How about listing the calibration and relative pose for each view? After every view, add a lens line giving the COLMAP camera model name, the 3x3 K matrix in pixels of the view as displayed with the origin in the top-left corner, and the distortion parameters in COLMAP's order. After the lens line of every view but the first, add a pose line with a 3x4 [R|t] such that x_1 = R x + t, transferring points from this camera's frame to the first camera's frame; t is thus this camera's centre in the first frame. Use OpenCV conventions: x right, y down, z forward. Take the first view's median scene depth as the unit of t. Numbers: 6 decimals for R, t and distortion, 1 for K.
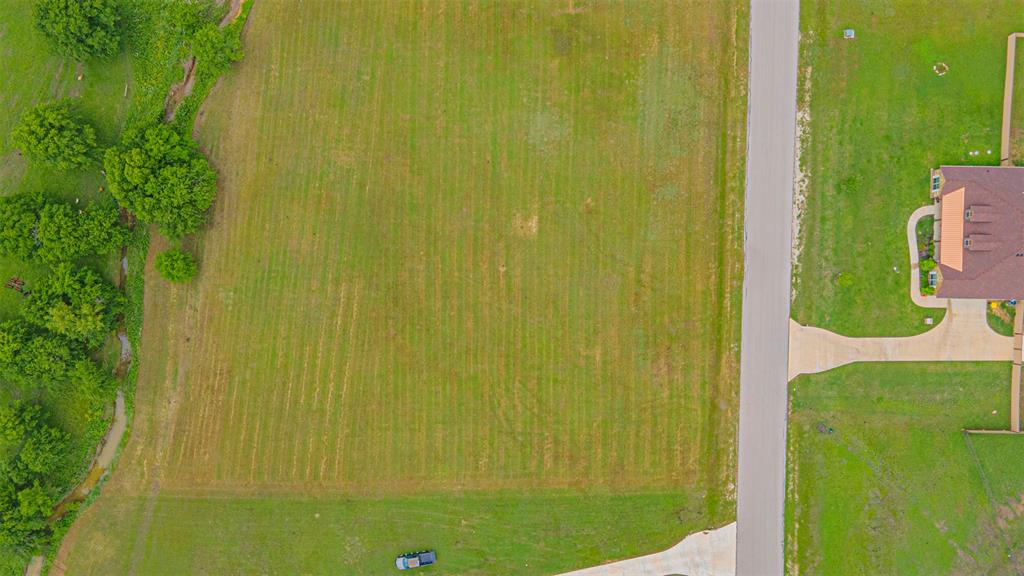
lens RADIAL K [[747.1, 0, 513.6], [0, 747.1, 287.7], [0, 0, 1]] dist [0.030876, 0.009355]
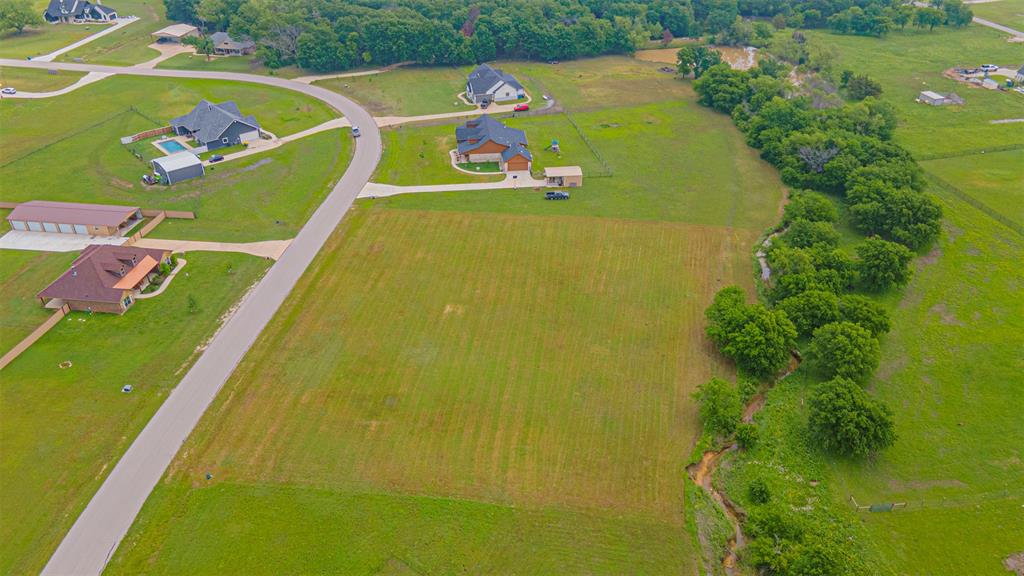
lens RADIAL K [[747.1, 0, 509.6], [0, 747.1, 288.2], [0, 0, 1]] dist [0.030876, 0.009355]
pose [[-0.993954, -0.065238, 0.088317, -0.183018], [0.109599, -0.540899, 0.833917, -1.092294], [-0.006633, 0.838554, 0.544778, 0.288856]]
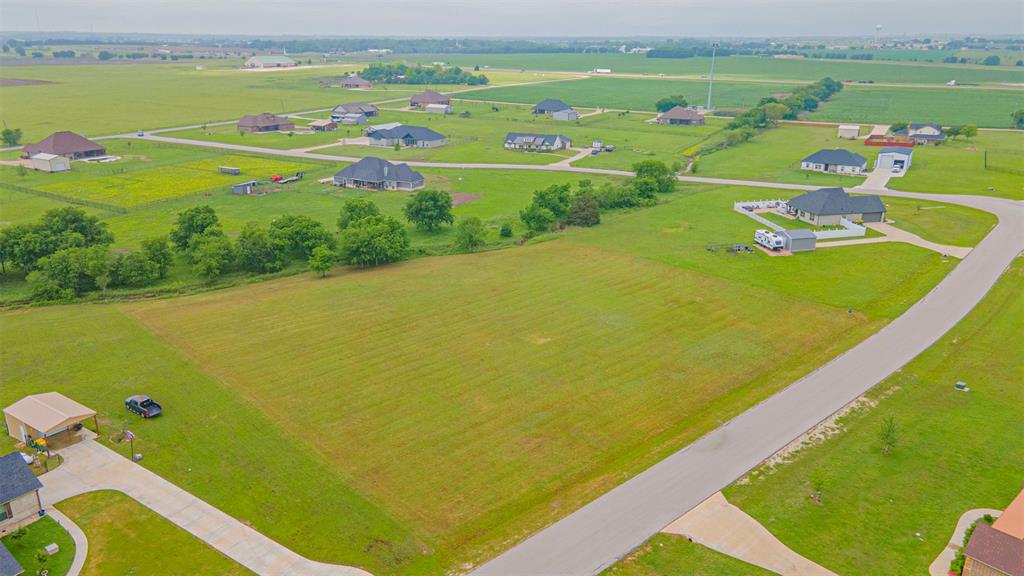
lens RADIAL K [[747.1, 0, 510.6], [0, 747.1, 287.4], [0, 0, 1]] dist [0.030876, 0.009355]
pose [[0.683972, 0.229369, -0.692512, 0.661707], [-0.729502, 0.210958, -0.650633, 0.570311], [-0.003145, 0.950203, 0.311614, 0.623995]]
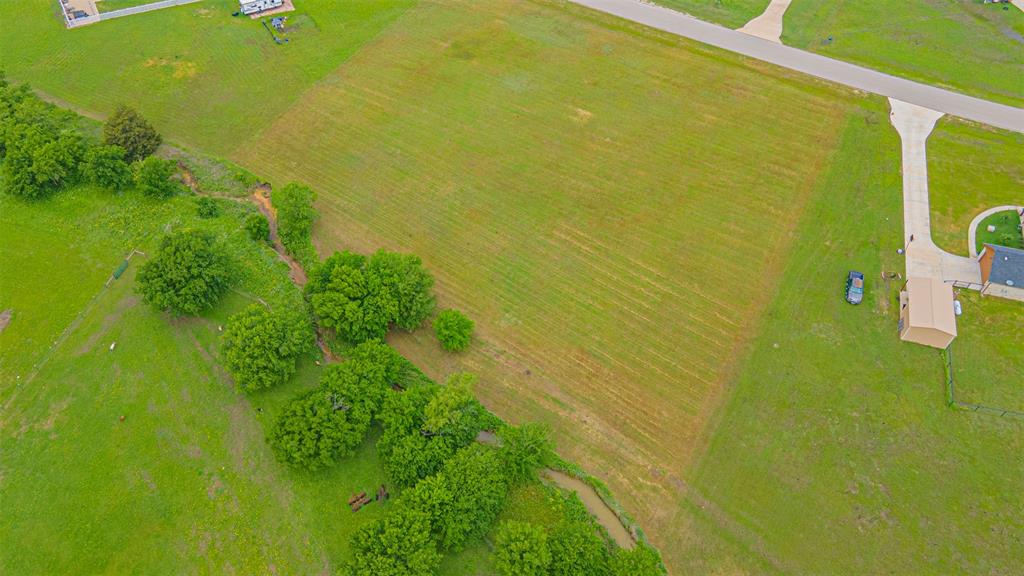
lens RADIAL K [[747.1, 0, 509.1], [0, 747.1, 289.6], [0, 0, 1]] dist [0.030876, 0.009355]
pose [[0.493221, -0.670064, 0.554750, -0.855082], [0.869871, 0.374320, -0.321262, 0.289081], [0.007612, 0.641014, 0.767492, 0.283502]]
